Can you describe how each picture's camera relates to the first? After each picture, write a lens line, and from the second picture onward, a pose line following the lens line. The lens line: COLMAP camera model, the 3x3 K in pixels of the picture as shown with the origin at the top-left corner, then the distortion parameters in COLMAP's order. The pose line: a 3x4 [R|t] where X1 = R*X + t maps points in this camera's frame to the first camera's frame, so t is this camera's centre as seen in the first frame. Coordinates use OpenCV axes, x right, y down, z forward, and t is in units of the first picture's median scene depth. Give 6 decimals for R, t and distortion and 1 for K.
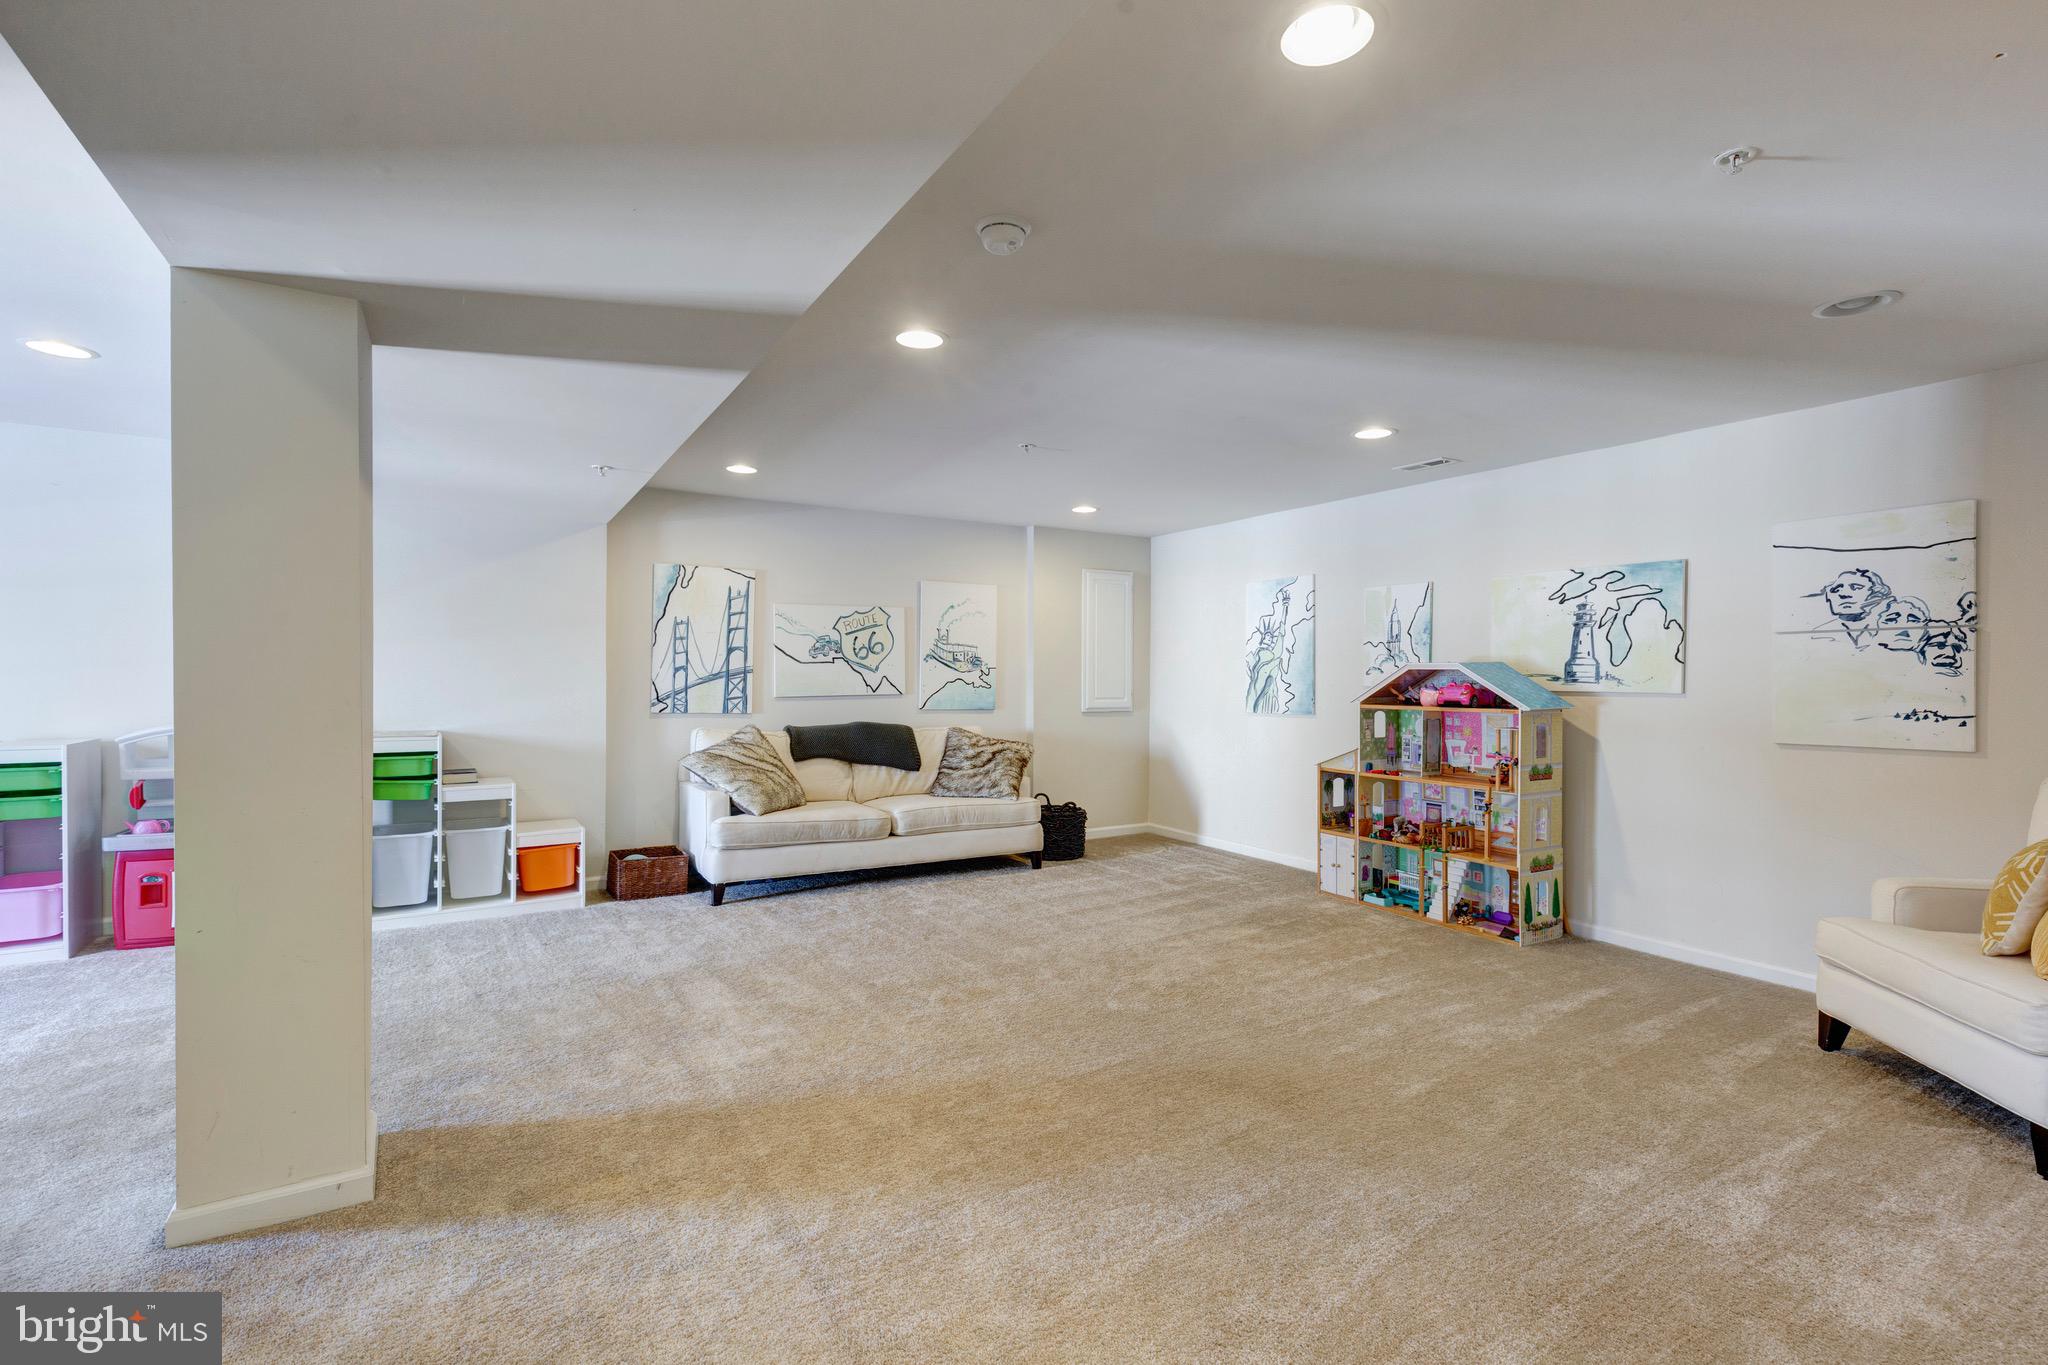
lens RADIAL K [[922.5, 0, 1026.5], [0, 922.5, 683.7], [0, 0, 1]] dist [0.002240, -0.001151]
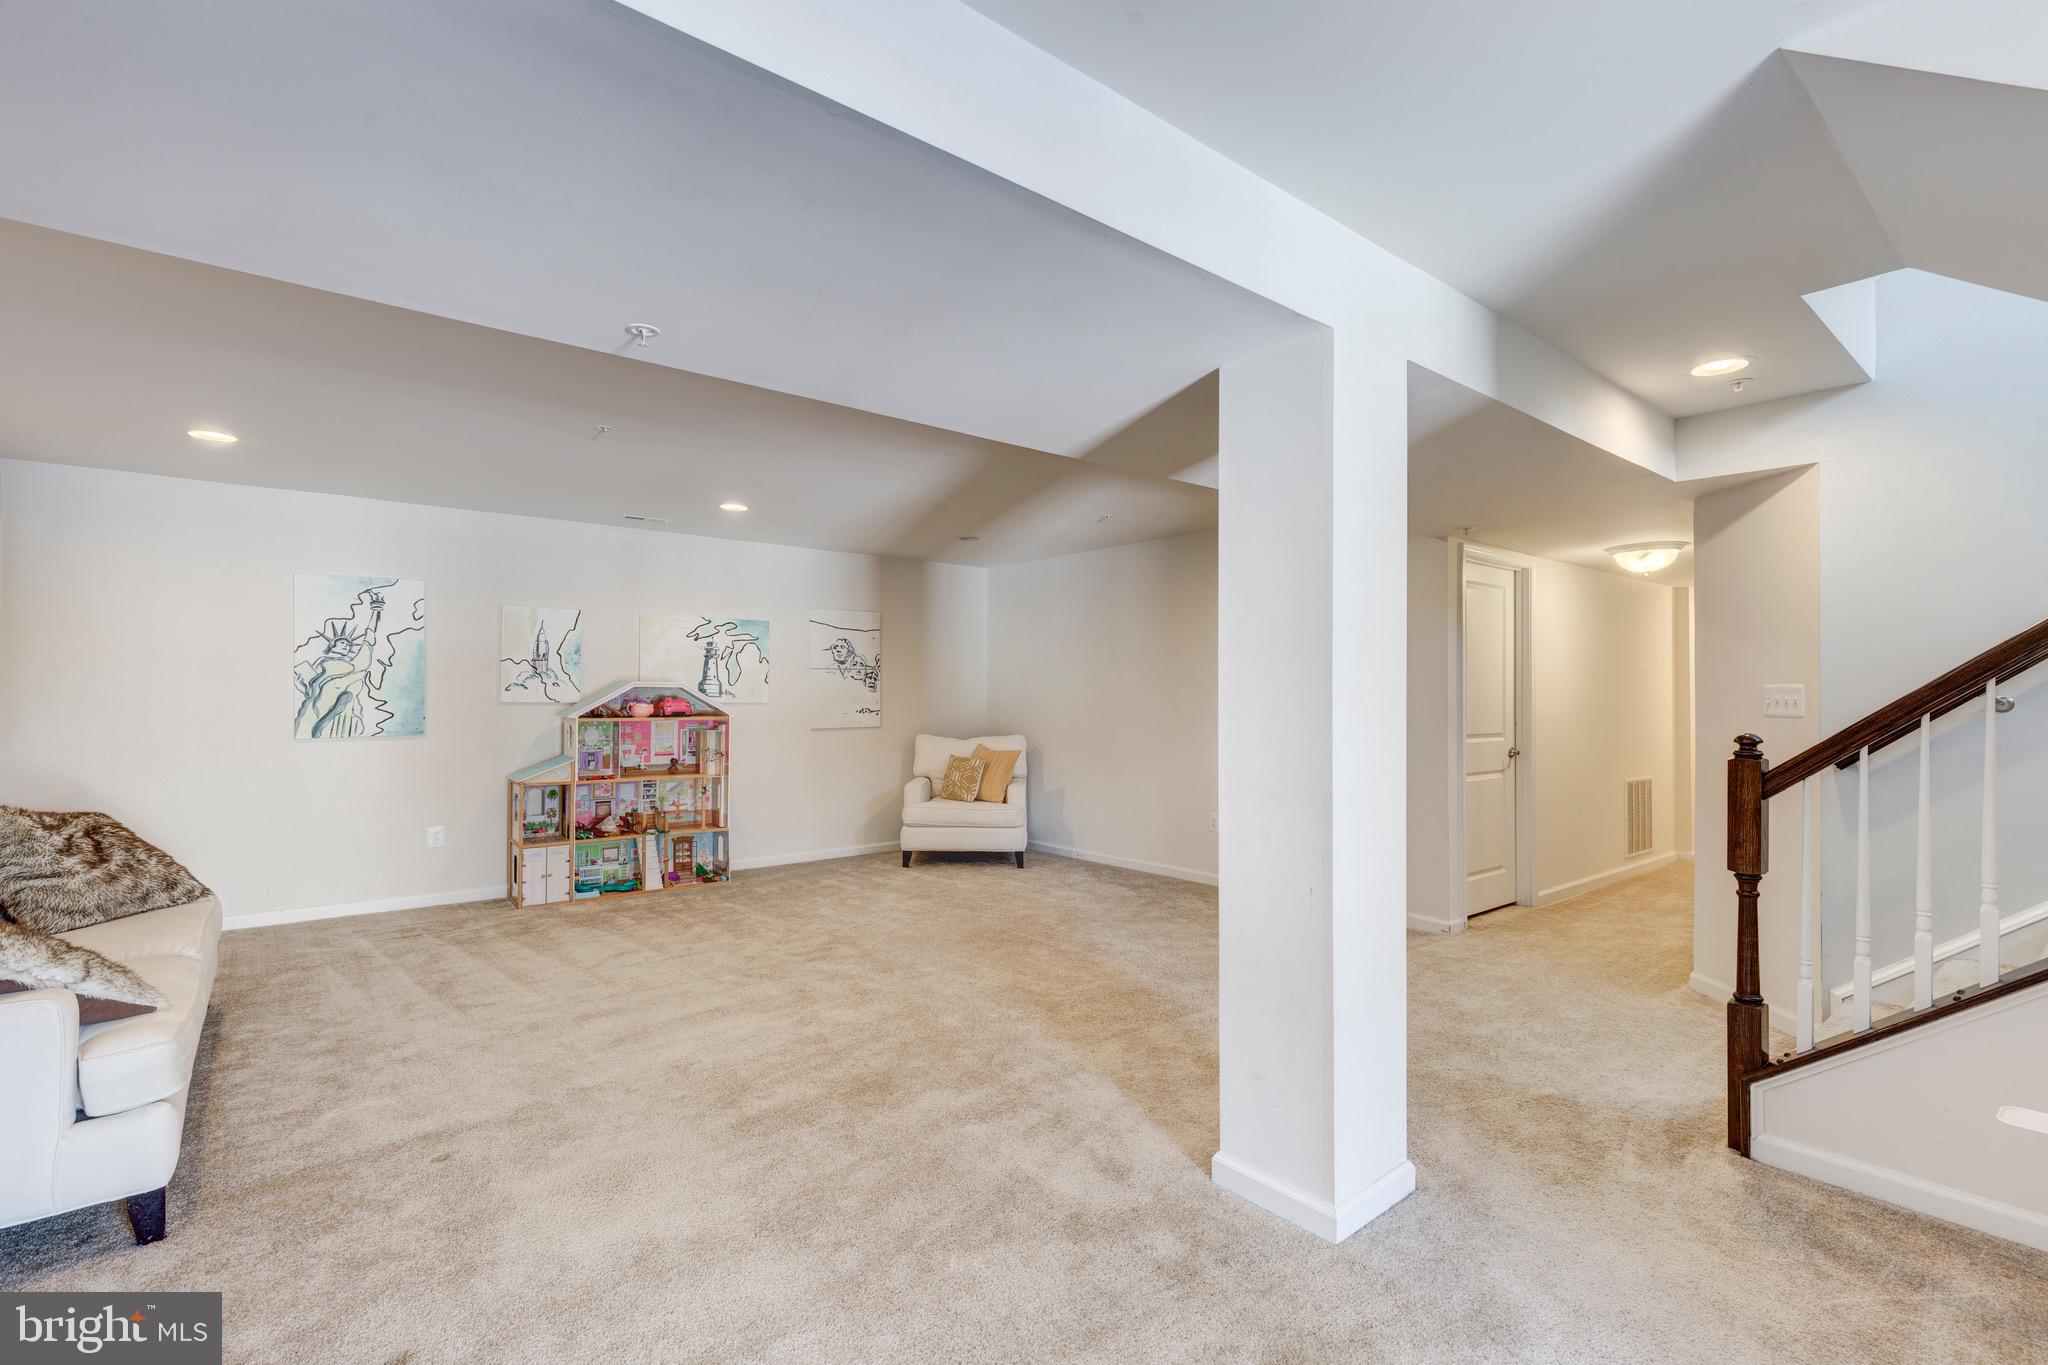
lens RADIAL K [[922.5, 0, 1022.4], [0, 922.5, 686.3], [0, 0, 1]] dist [0.002240, -0.001151]
pose [[-0.155821, -0.000466, 0.987785, -0.878111], [0.003825, 0.999992, 0.001075, -0.016616], [-0.987778, 0.003946, -0.155818, 0.722374]]
